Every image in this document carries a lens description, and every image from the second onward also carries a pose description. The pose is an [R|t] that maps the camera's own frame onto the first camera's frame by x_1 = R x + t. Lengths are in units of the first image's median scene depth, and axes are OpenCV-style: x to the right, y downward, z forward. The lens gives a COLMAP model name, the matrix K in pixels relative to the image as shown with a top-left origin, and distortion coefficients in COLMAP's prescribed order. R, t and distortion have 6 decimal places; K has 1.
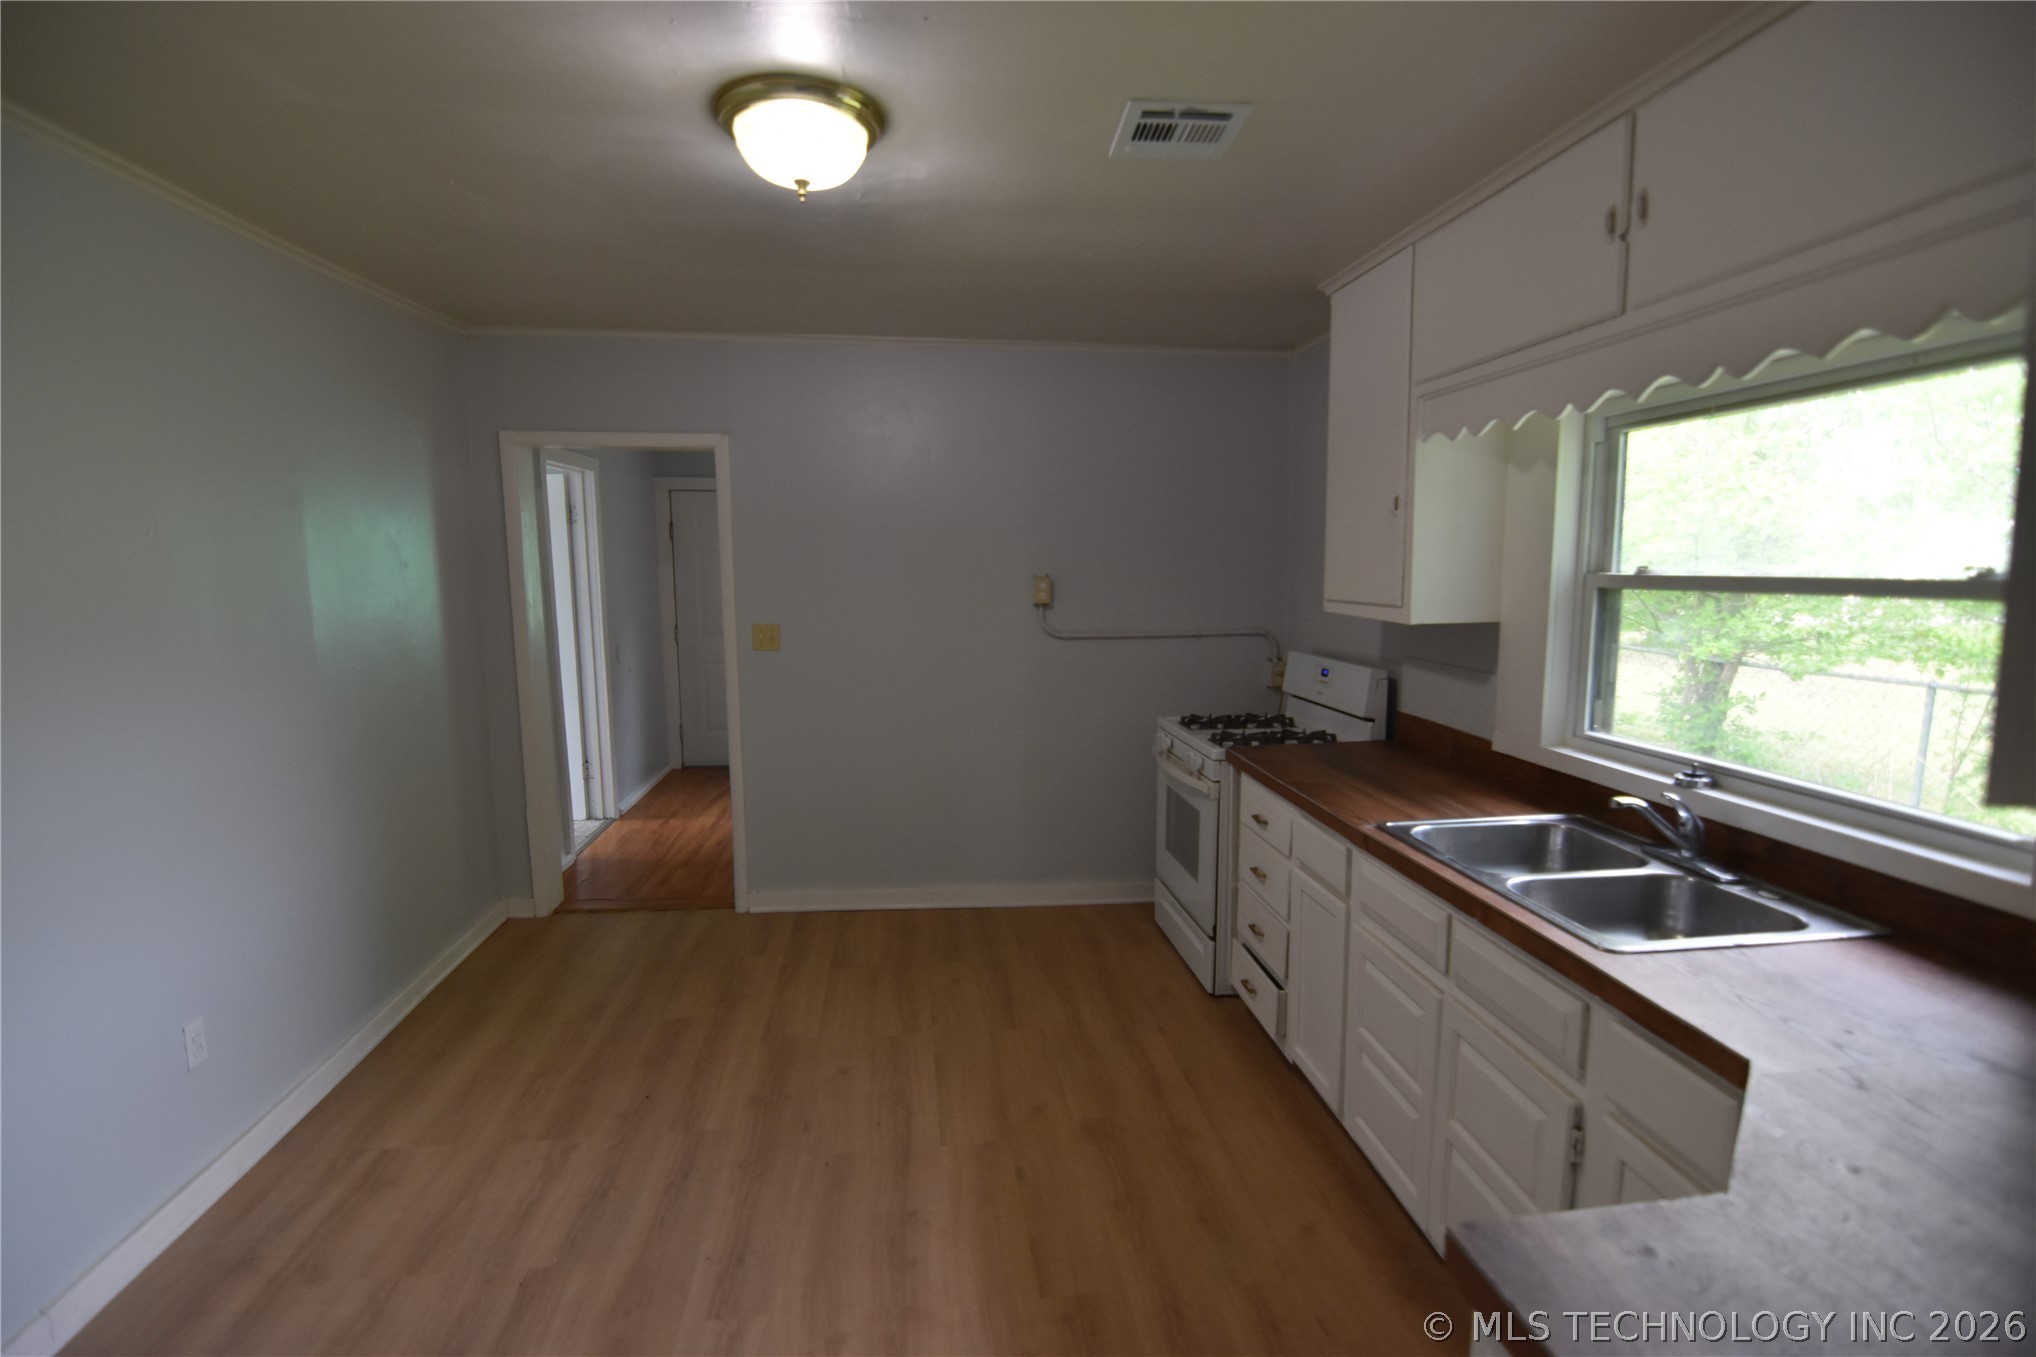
lens RADIAL K [[984.4, 0, 1018.0], [0, 984.4, 678.5], [0, 0, 1]] dist [0.070145, -0.000041]
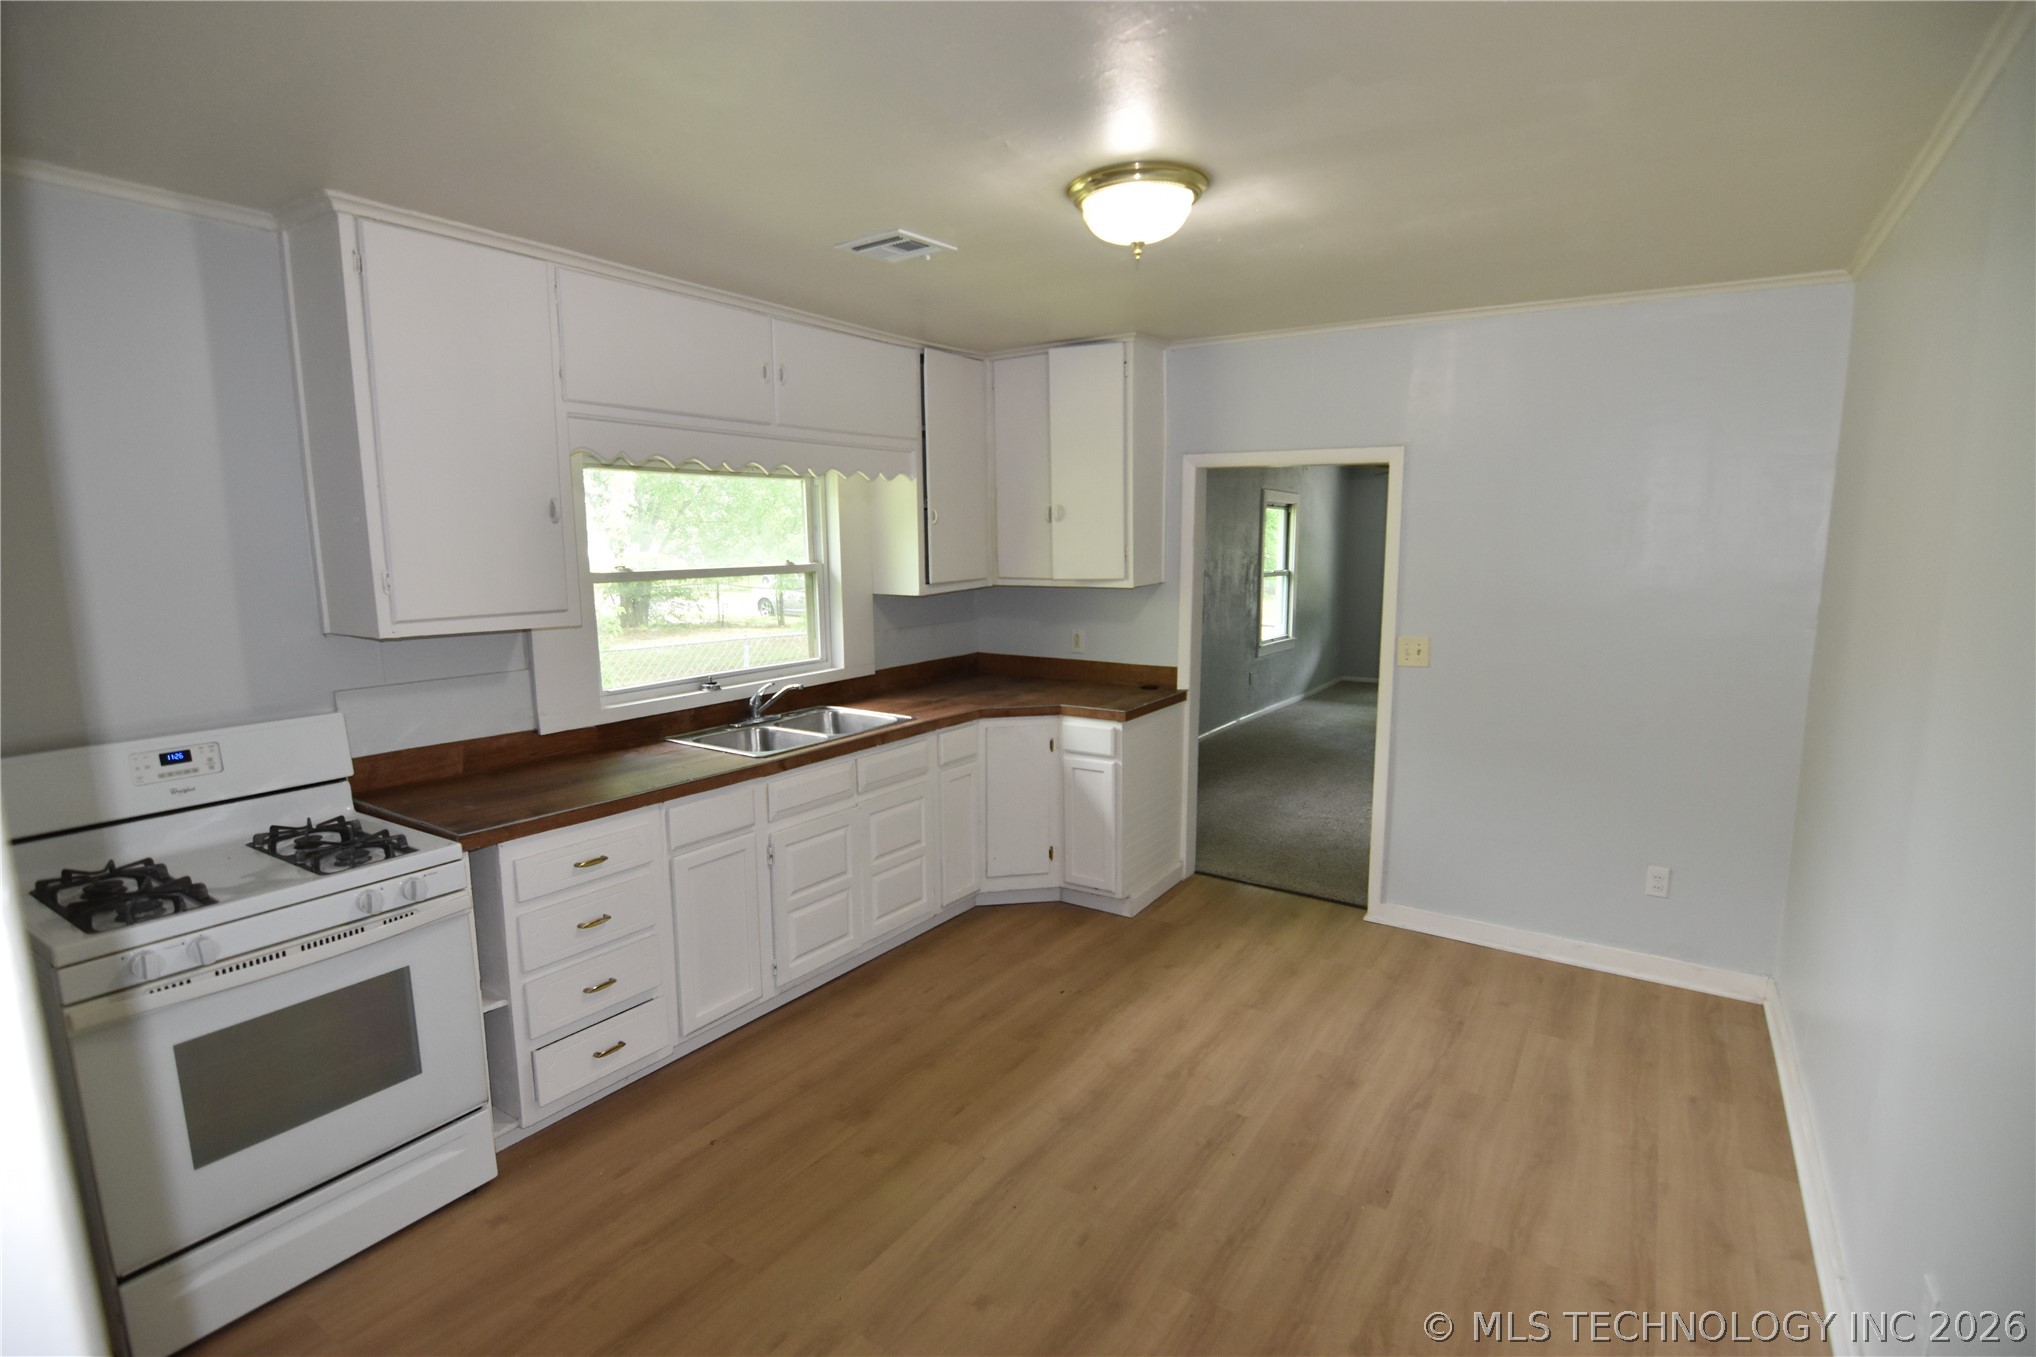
lens RADIAL K [[984.4, 0, 1018.0], [0, 984.4, 678.5], [0, 0, 1]] dist [0.070145, -0.000041]
pose [[-0.757468, -0.068250, 0.649295, -0.762938], [0.104788, 0.968918, 0.224092, -0.216577], [-0.644408, 0.237780, -0.726773, 1.720770]]
